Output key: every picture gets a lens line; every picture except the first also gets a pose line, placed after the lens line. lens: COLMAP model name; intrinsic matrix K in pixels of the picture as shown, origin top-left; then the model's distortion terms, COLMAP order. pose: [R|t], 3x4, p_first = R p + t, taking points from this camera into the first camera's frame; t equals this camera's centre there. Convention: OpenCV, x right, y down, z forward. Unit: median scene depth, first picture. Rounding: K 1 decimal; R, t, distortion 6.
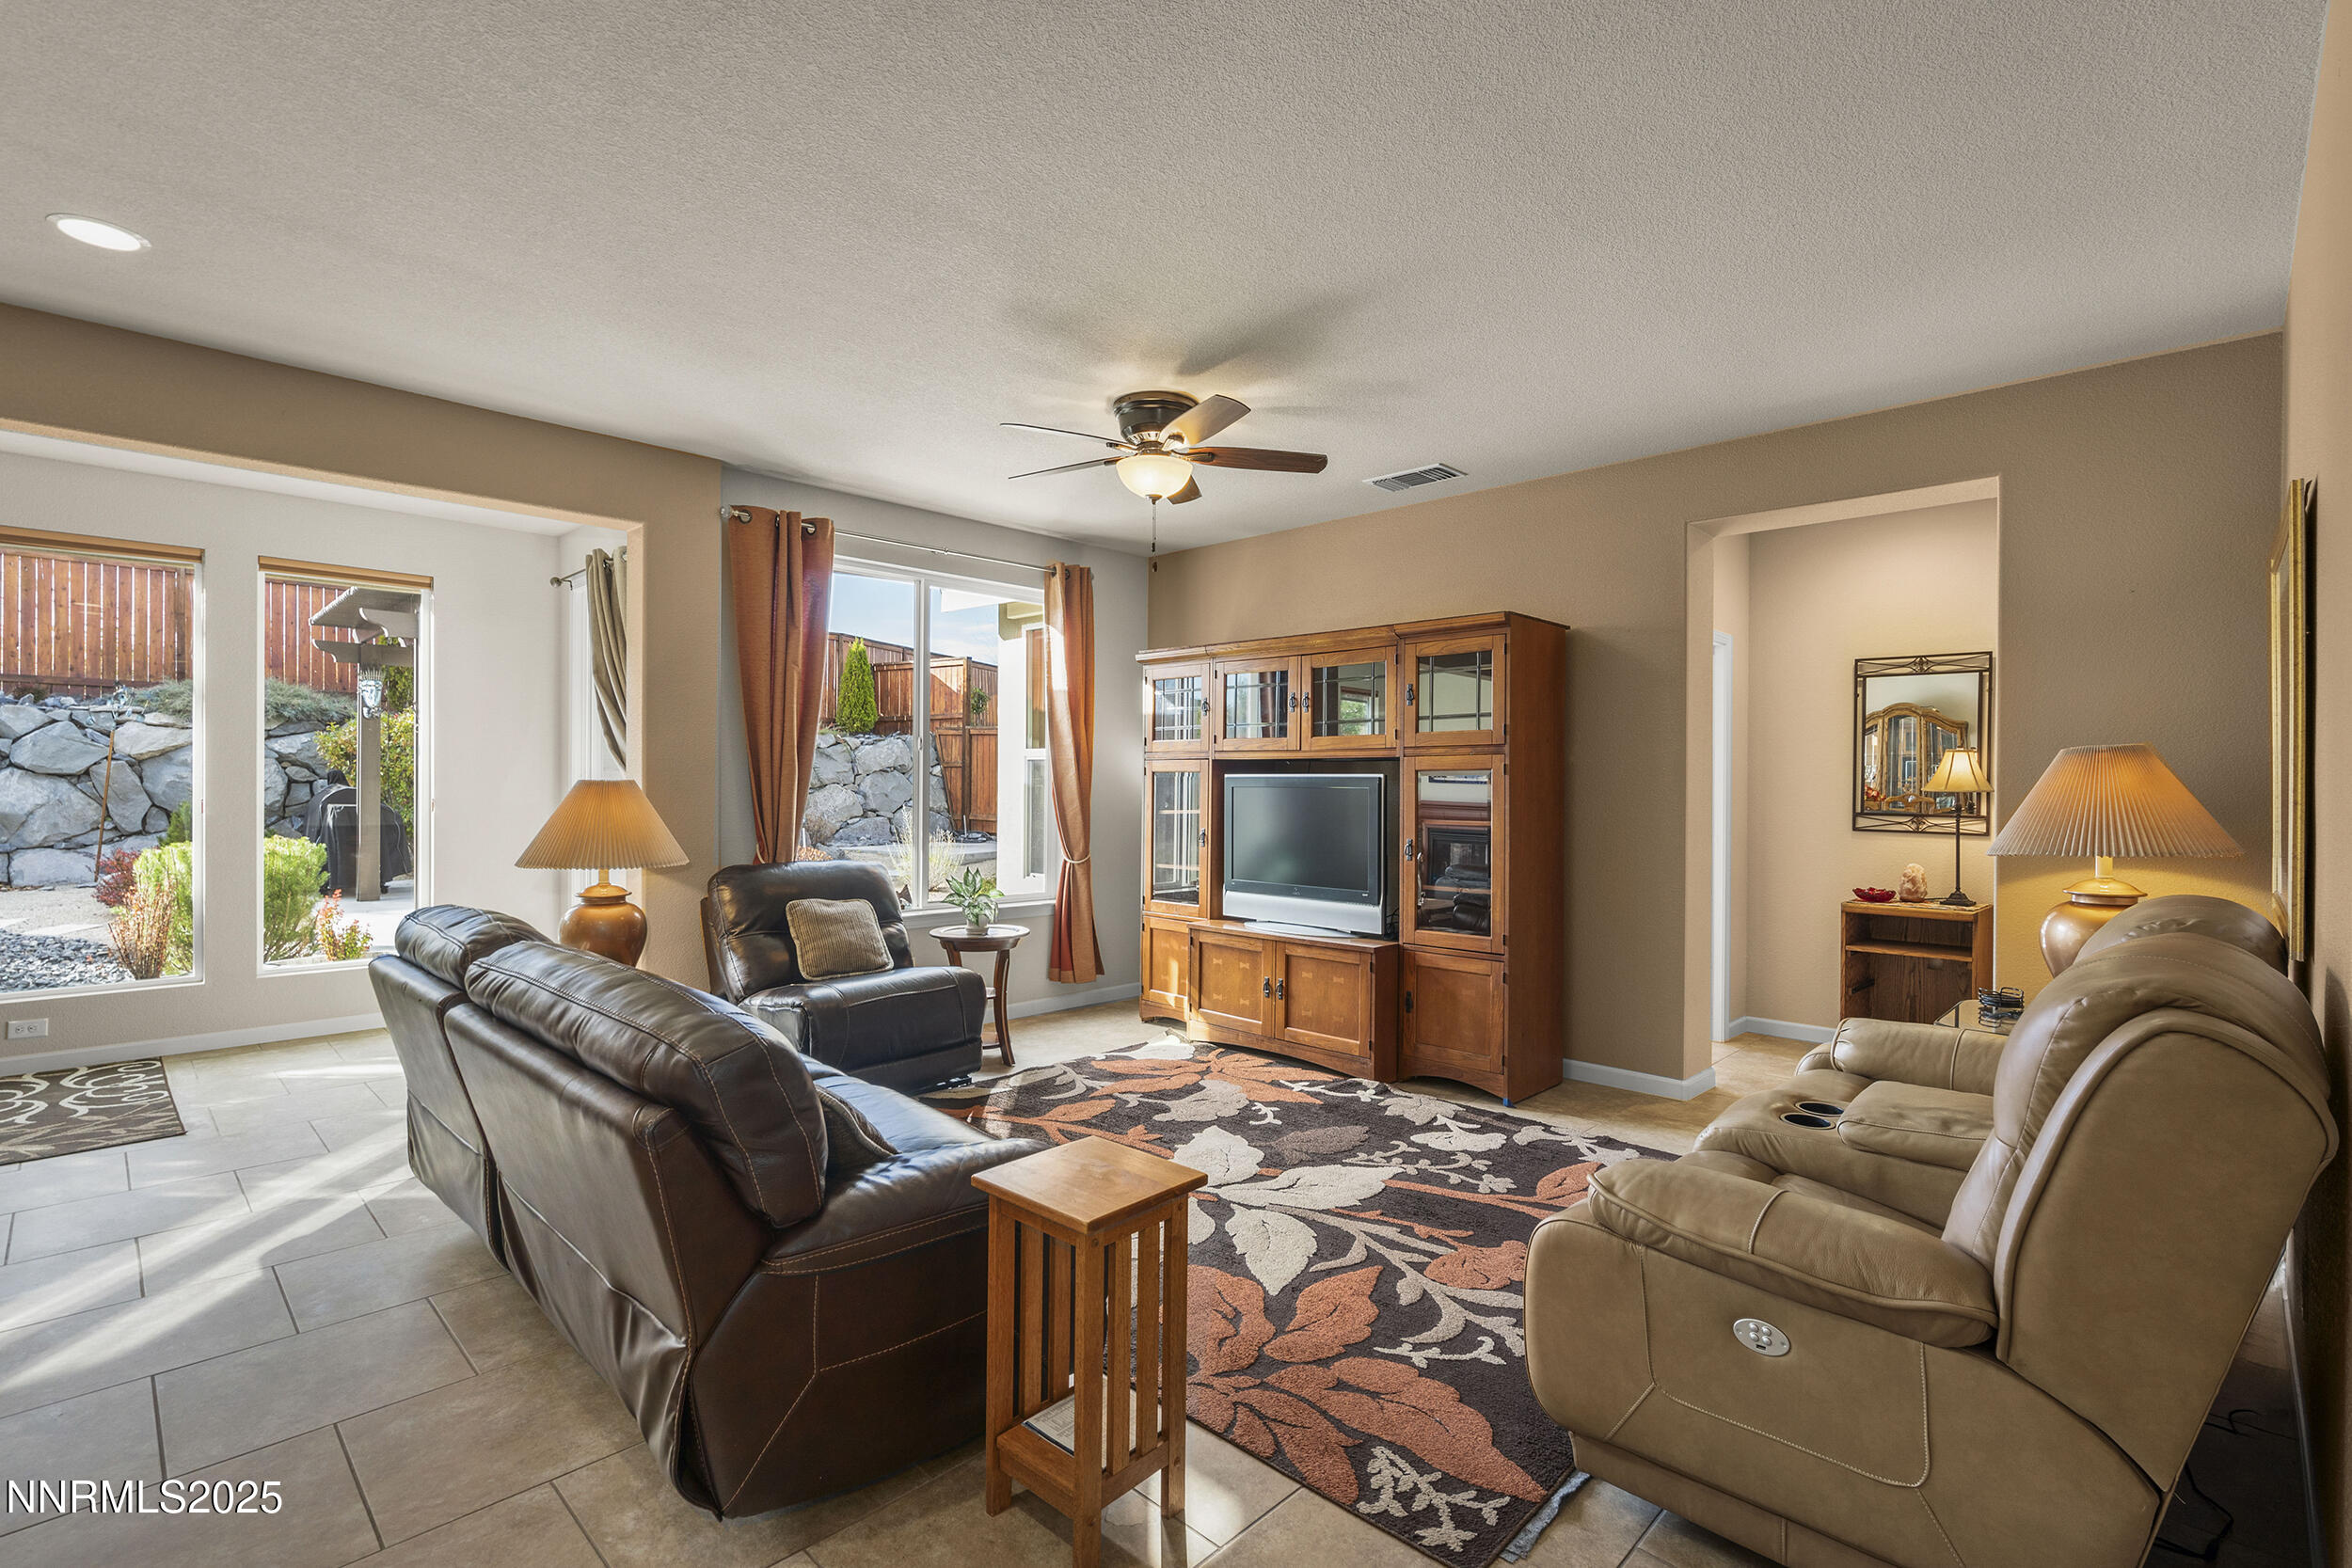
lens RADIAL K [[1100.2, 0, 1176.4], [0, 1100.2, 777.4], [0, 0, 1]] dist [0.000372, -0.000413]
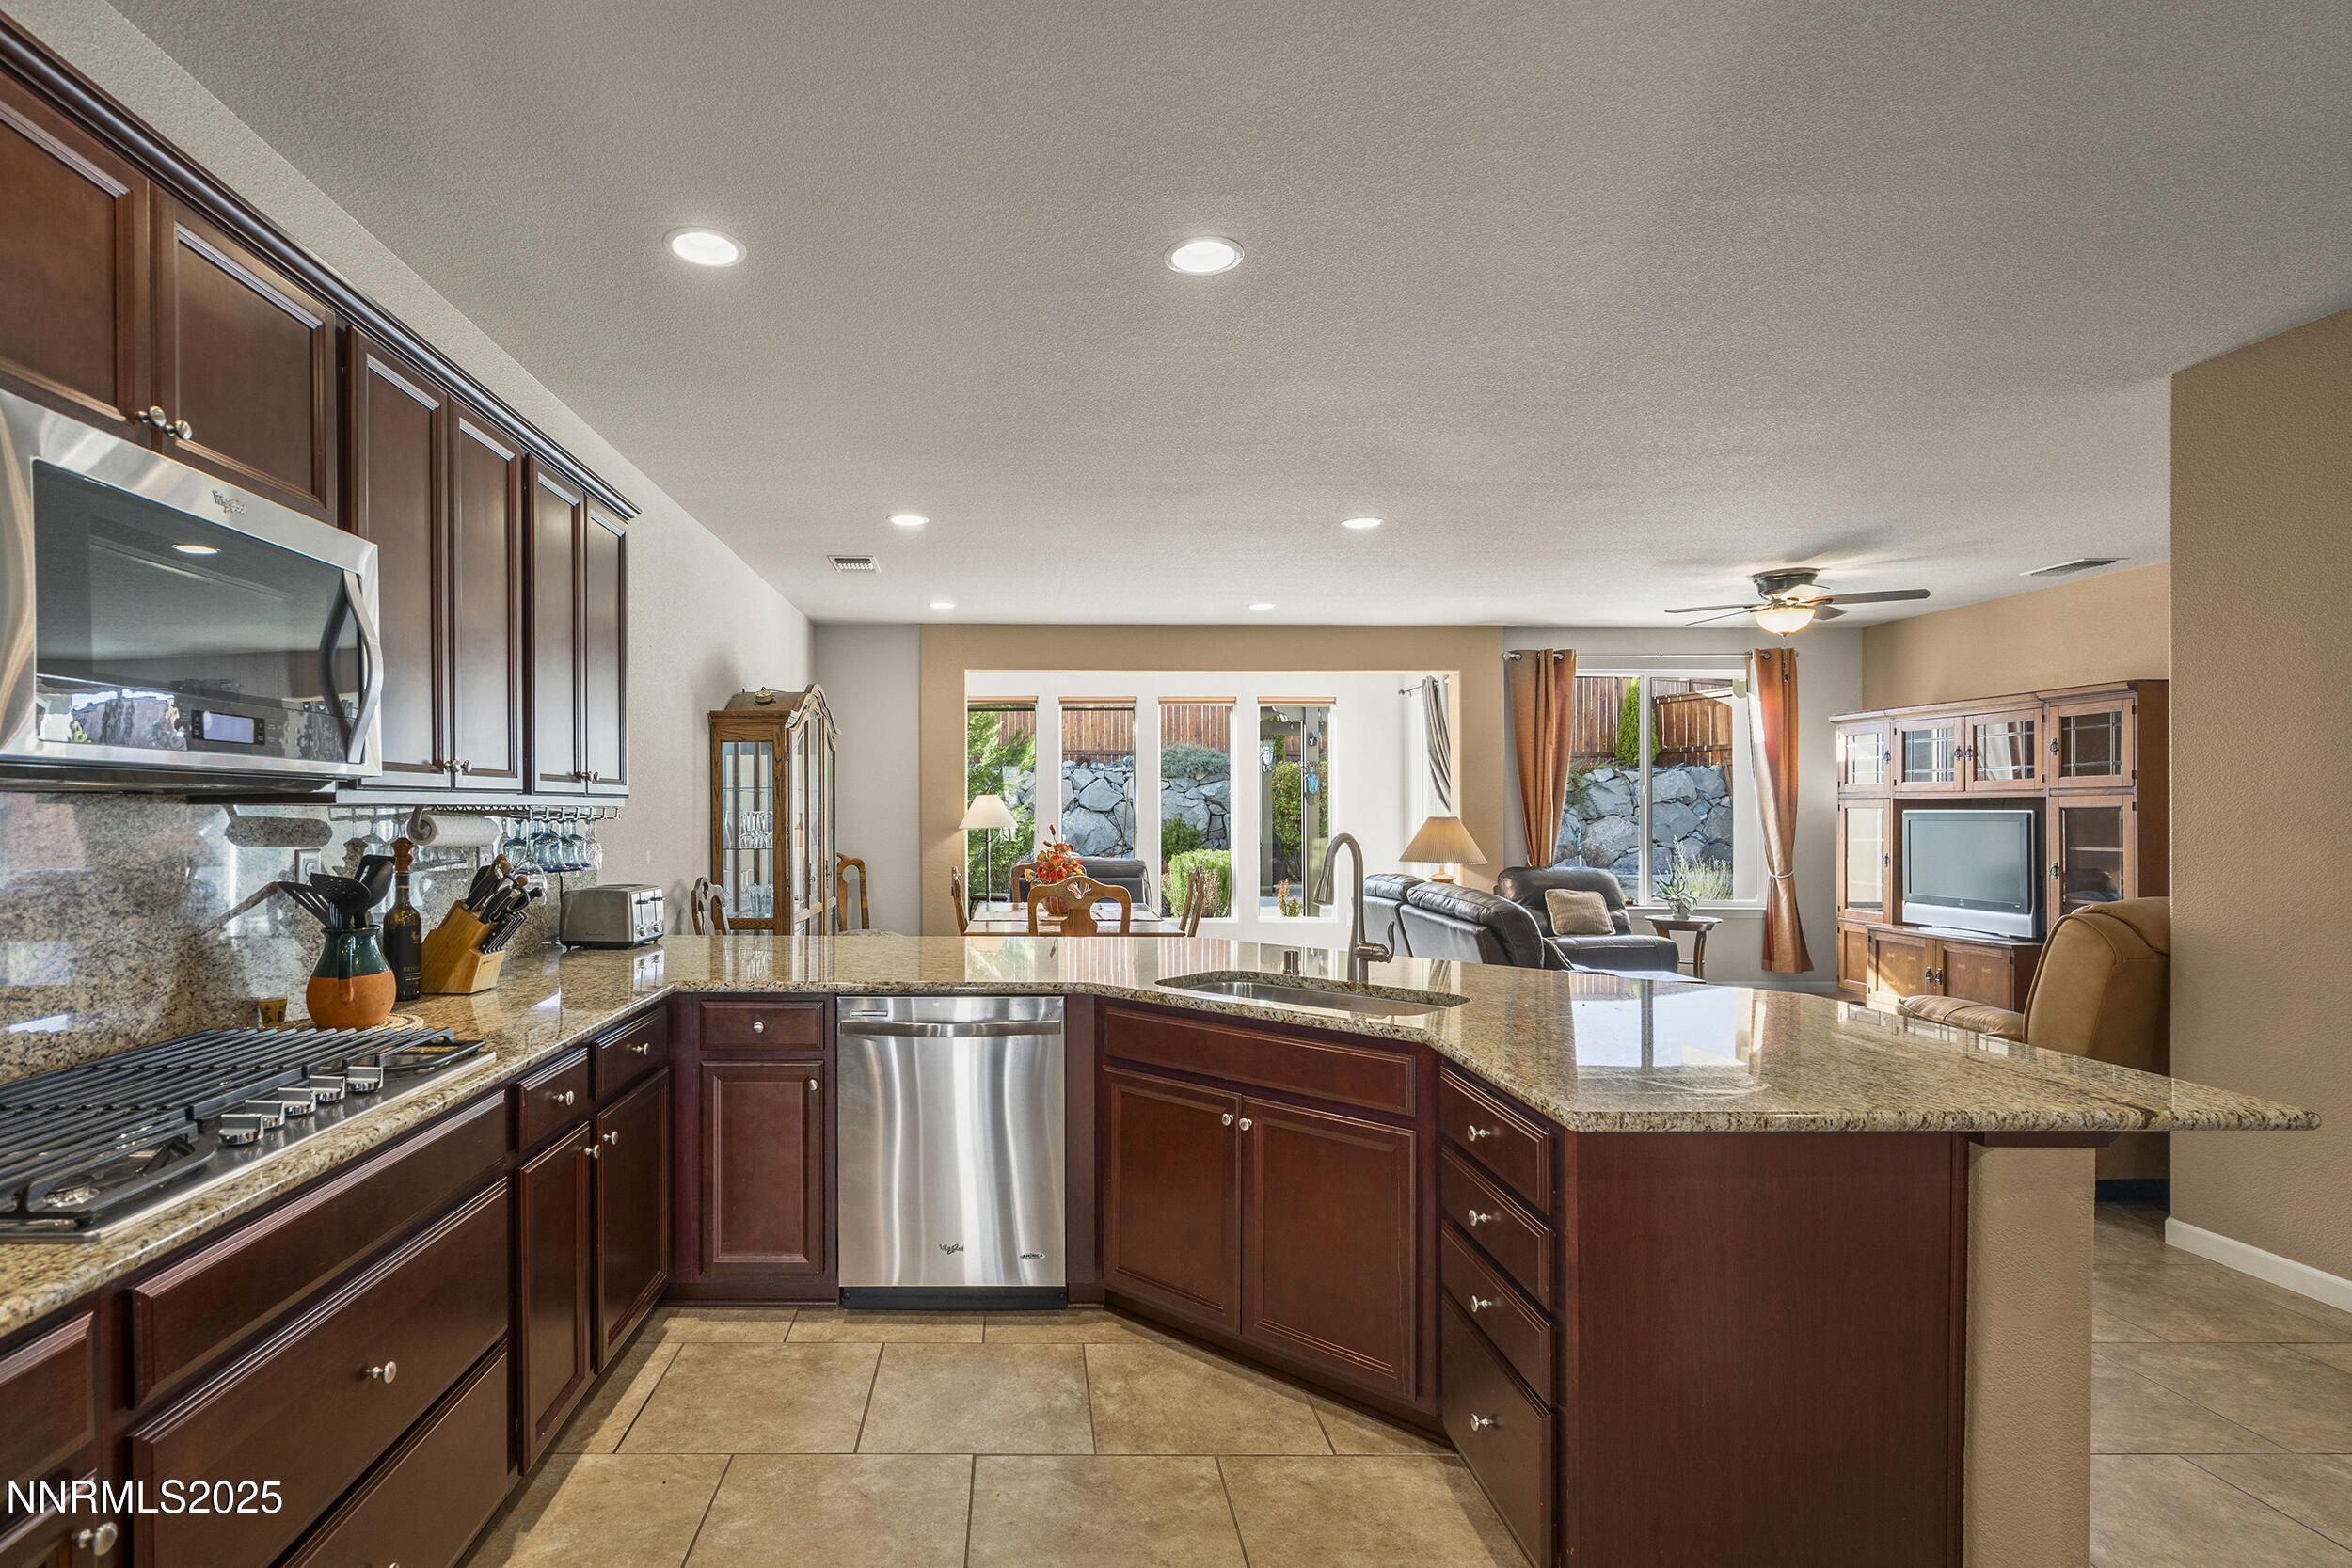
lens RADIAL K [[1142.9, 0, 1020.0], [0, 1142.9, 804.1], [0, 0, 1]] dist [0.000300, -0.000244]
pose [[0.700621, -0.008992, -0.713477, 0.301620], [0.007017, 0.999959, -0.005712, -0.010516], [0.713499, -0.001005, 0.700655, -0.724688]]
